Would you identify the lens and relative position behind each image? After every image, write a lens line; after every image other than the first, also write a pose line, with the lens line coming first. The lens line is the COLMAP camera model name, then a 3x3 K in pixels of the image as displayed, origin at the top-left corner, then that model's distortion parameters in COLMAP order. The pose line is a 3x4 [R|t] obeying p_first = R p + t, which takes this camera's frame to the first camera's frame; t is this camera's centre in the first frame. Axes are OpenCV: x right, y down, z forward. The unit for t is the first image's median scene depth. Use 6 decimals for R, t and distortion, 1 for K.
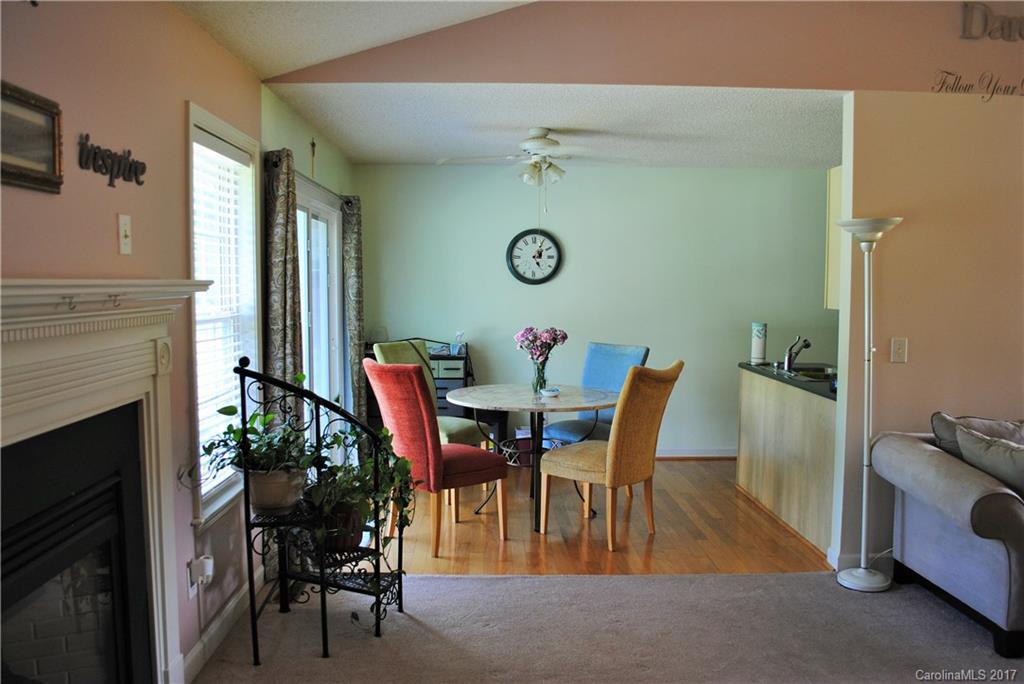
lens RADIAL K [[818.4, 0, 512.0], [0, 818.4, 341.1], [0, 0, 1]] dist [-0.075665, 0.023007]
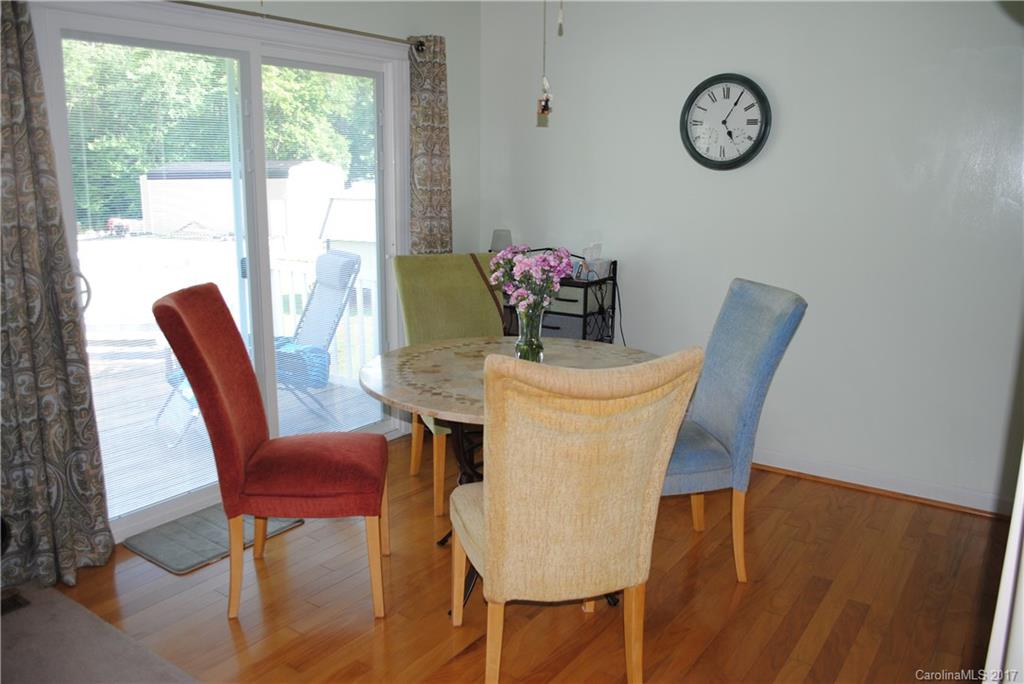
lens RADIAL K [[818.4, 0, 511.9], [0, 818.4, 341.3], [0, 0, 1]] dist [-0.075665, 0.023007]
pose [[0.811030, 0.126897, -0.571075, 0.255457], [-0.046364, 0.987063, 0.153486, -0.030060], [0.583164, -0.098004, 0.806421, 0.427740]]
